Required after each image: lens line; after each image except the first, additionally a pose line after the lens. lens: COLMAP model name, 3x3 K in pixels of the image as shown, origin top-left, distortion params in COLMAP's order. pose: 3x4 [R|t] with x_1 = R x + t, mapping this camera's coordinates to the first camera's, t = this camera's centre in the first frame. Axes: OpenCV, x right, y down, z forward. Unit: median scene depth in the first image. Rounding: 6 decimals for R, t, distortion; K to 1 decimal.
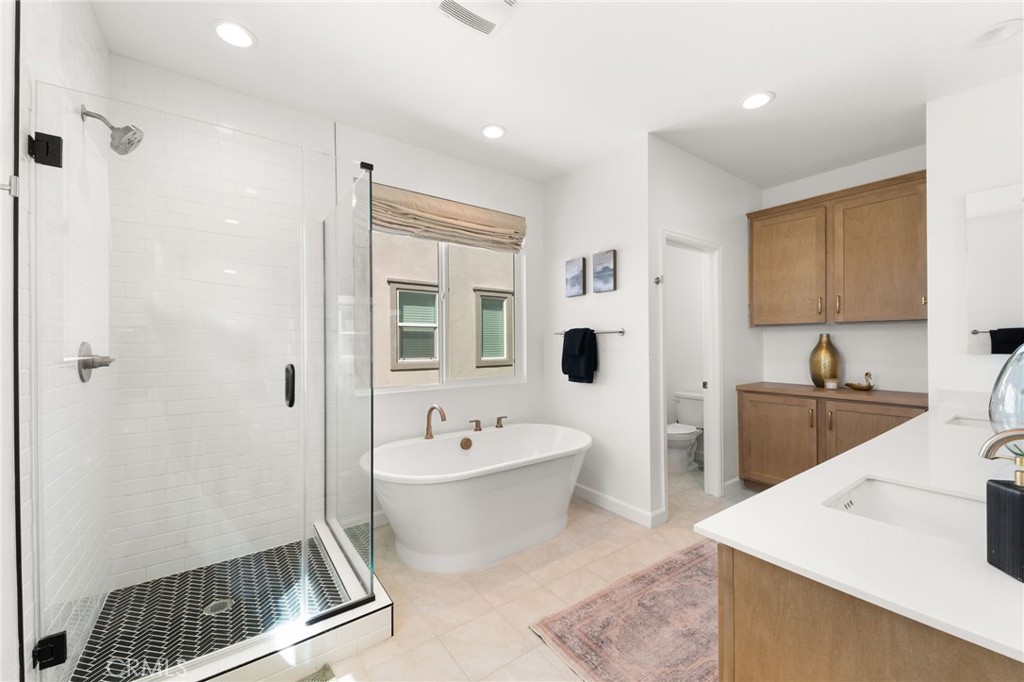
lens RADIAL K [[390.8, 0, 513.7], [0, 390.8, 338.1], [0, 0, 1]] dist [0.001668, -0.000447]
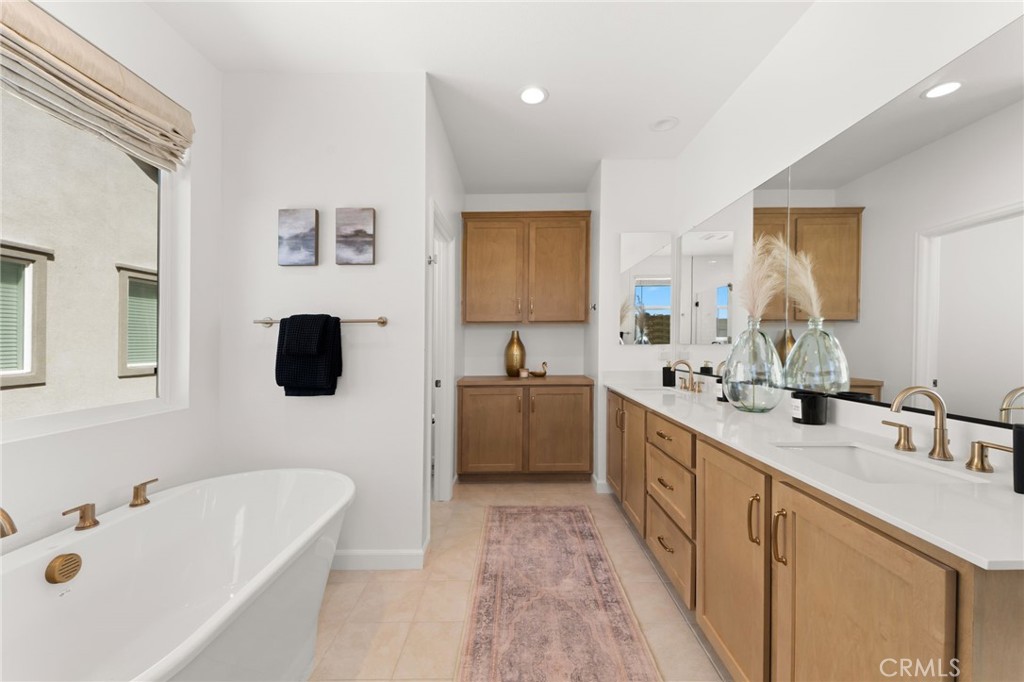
lens RADIAL K [[390.8, 0, 513.7], [0, 390.8, 338.1], [0, 0, 1]] dist [0.001668, -0.000447]
pose [[0.597387, 0.006668, 0.801925, -0.153836], [-0.004822, 0.999977, -0.004723, 0.016209], [-0.801939, -0.001046, 0.597406, 0.319081]]
